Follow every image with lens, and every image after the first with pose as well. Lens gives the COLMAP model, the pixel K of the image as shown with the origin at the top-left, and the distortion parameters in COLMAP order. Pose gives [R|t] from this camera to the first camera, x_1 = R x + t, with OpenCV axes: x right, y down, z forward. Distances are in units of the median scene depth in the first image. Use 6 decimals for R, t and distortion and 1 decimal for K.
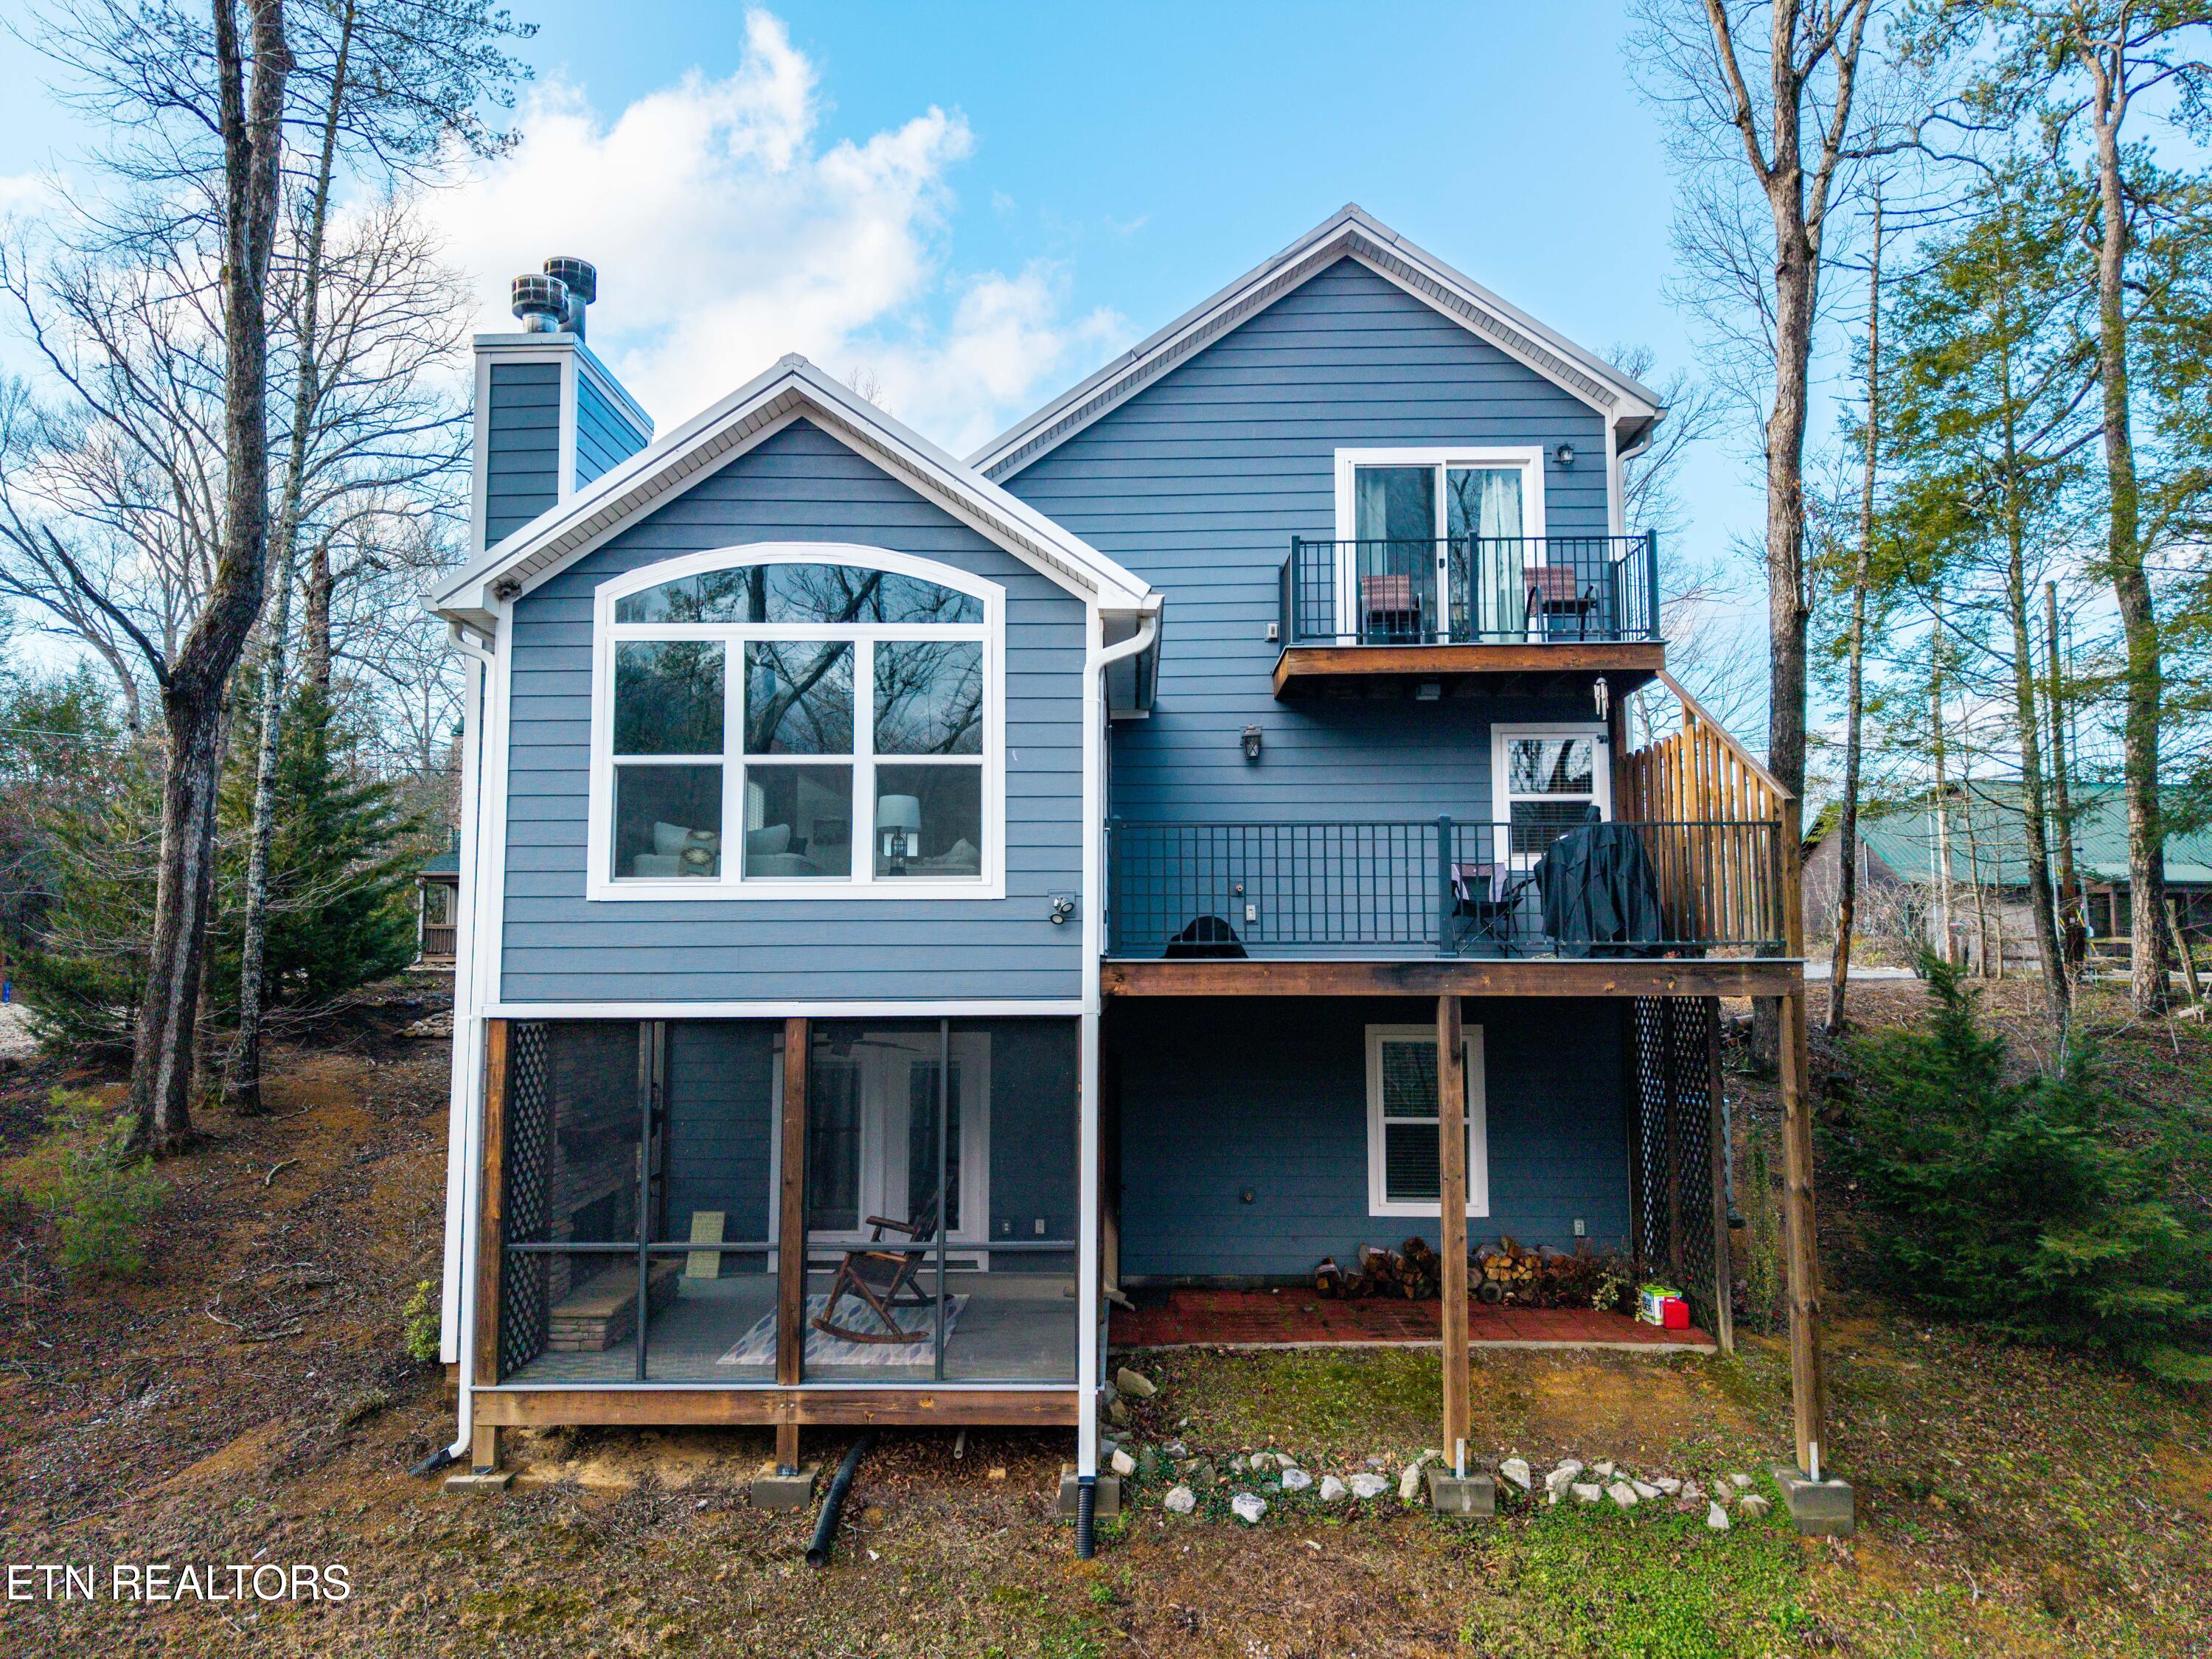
lens RADIAL K [[1551.8, 0, 1112.1], [0, 1551.8, 834.2], [0, 0, 1]] dist [0.058615, -0.001809]
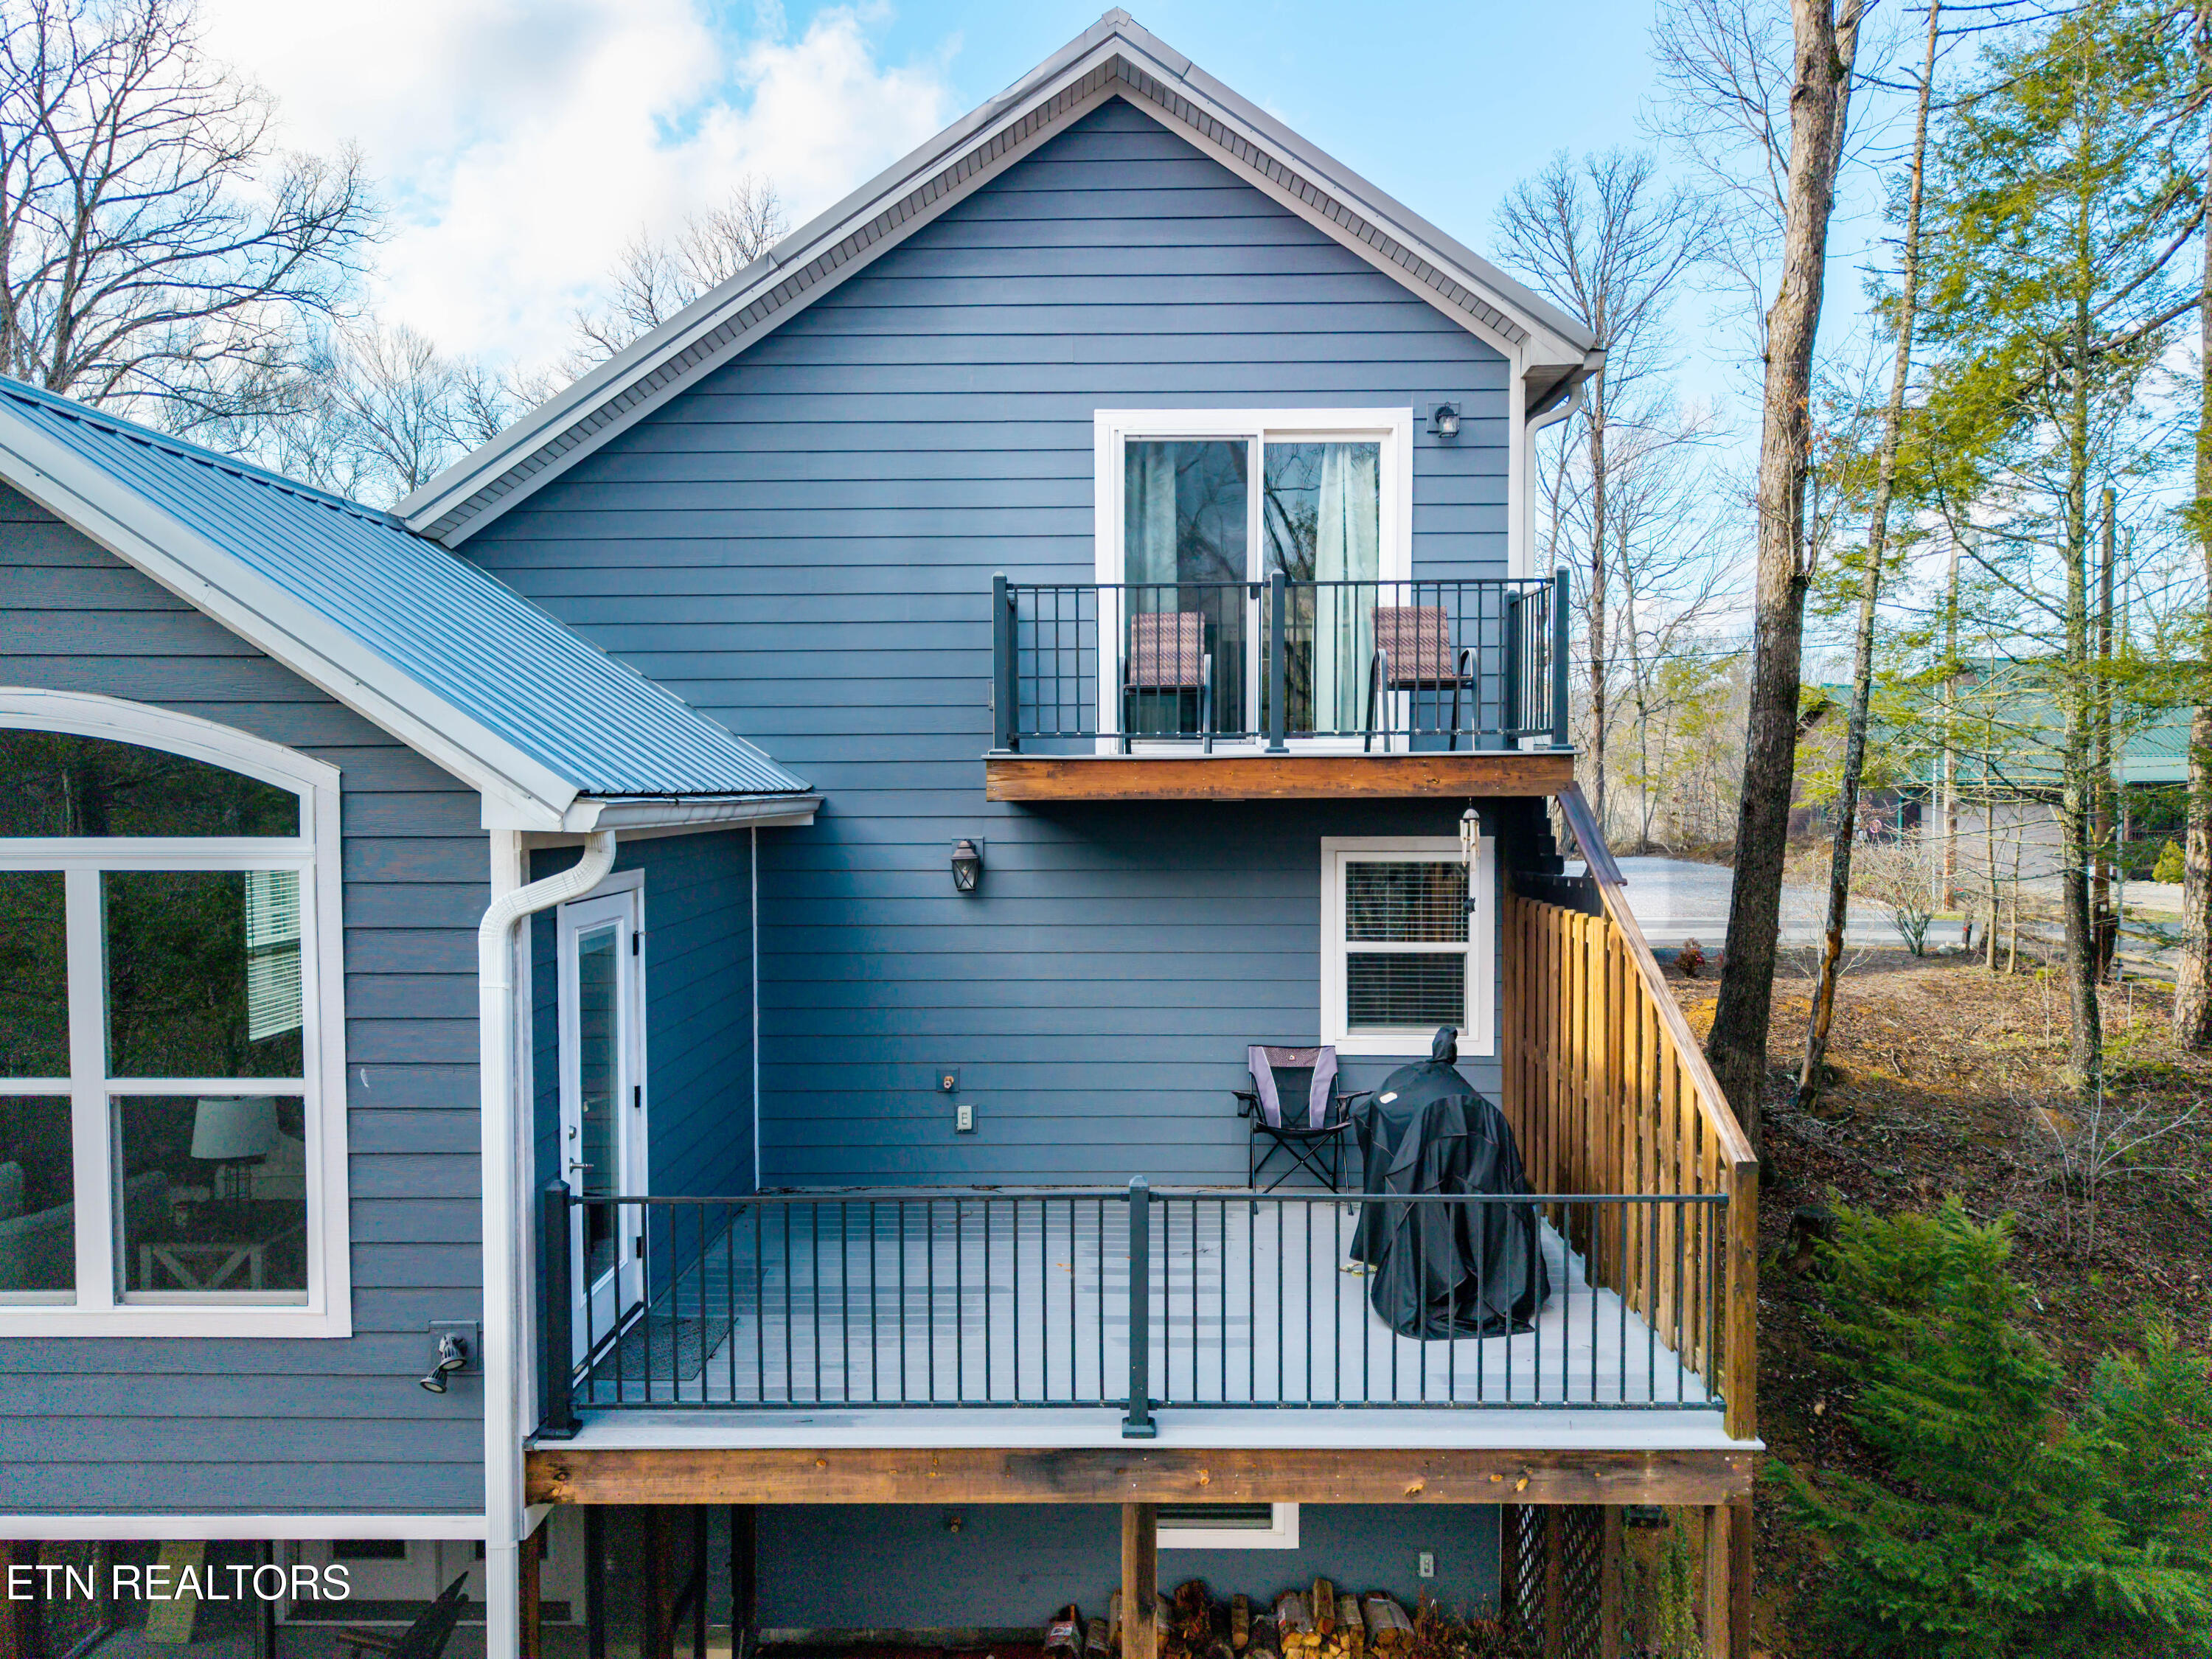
lens RADIAL K [[1529.3, 0, 1106.0], [0, 1529.3, 829.5], [0, 0, 1]] dist [0.033512, -0.002191]
pose [[0.999989, 0.002798, -0.003805, 0.111150], [-0.002288, 0.991768, 0.128026, -0.114792], [0.004132, -0.128015, 0.991764, 0.253972]]
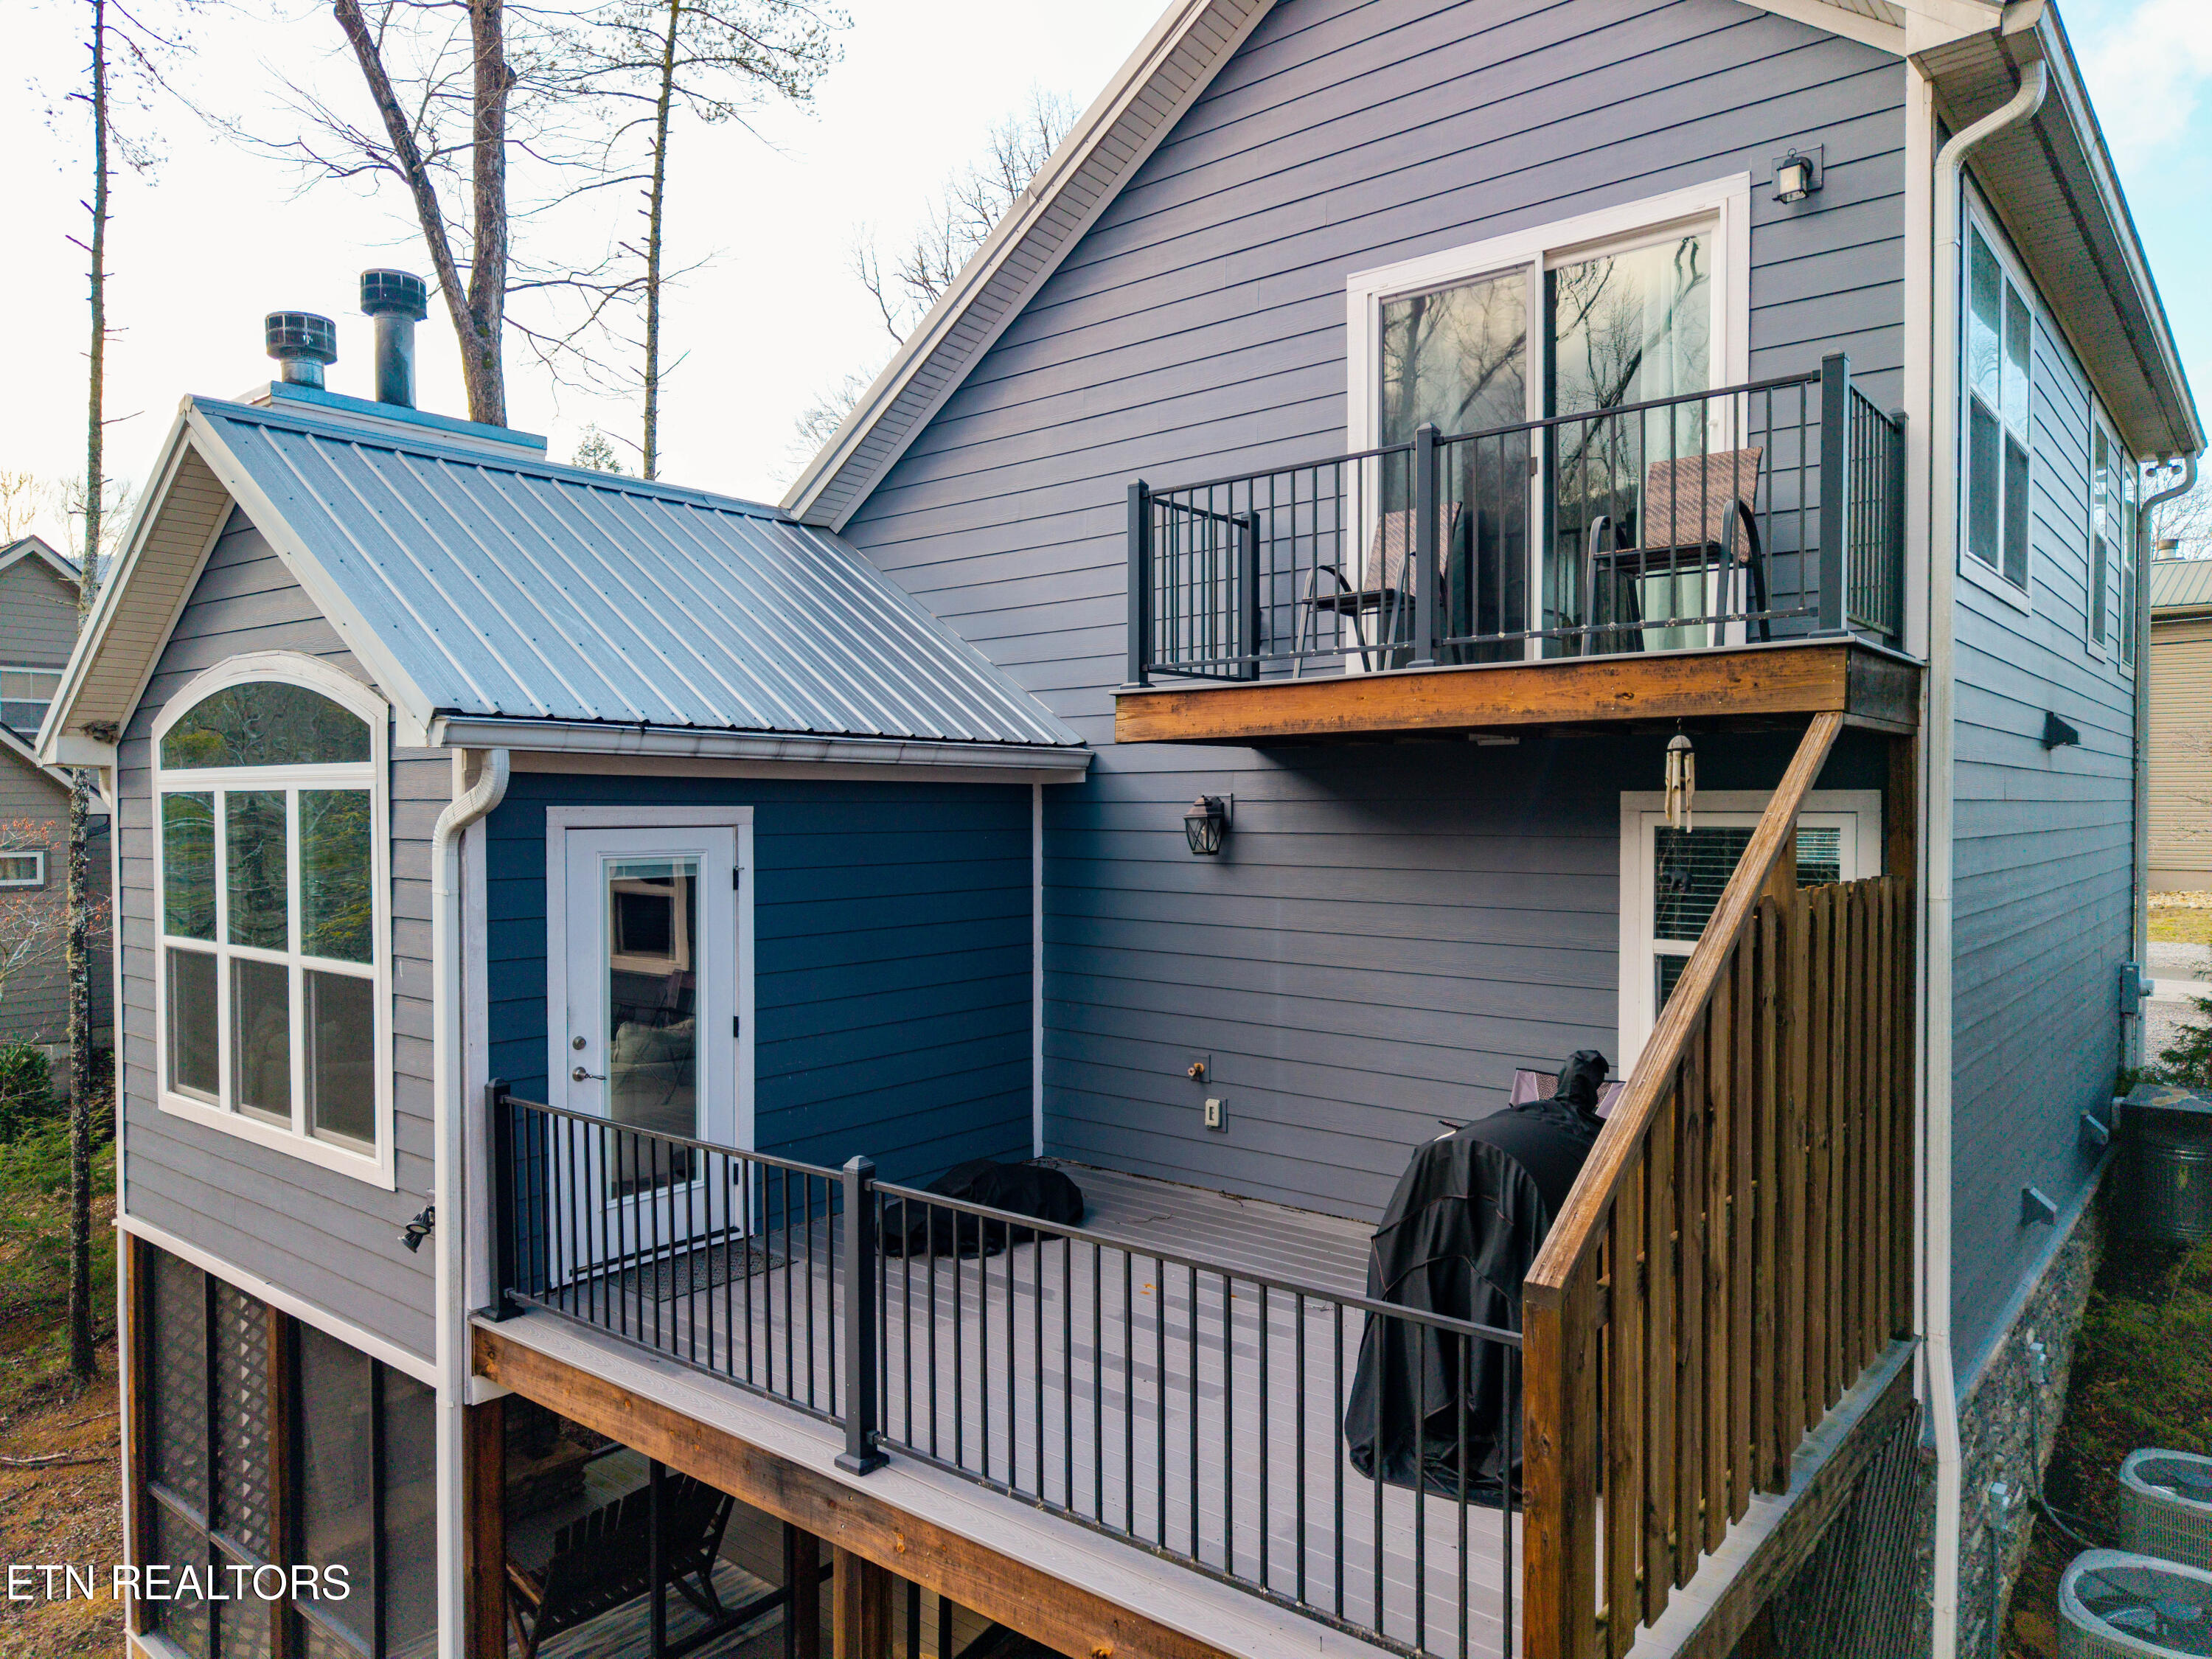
lens RADIAL K [[1500.3, 0, 1078.8], [0, 1500.3, 838.6], [0, 0, 1]] dist [0.033449, -0.049842]
pose [[0.767705, 0.018340, -0.640541, 0.301574], [0.057821, 0.993530, 0.097747, -0.081563], [0.638189, -0.112077, 0.761678, 0.387405]]
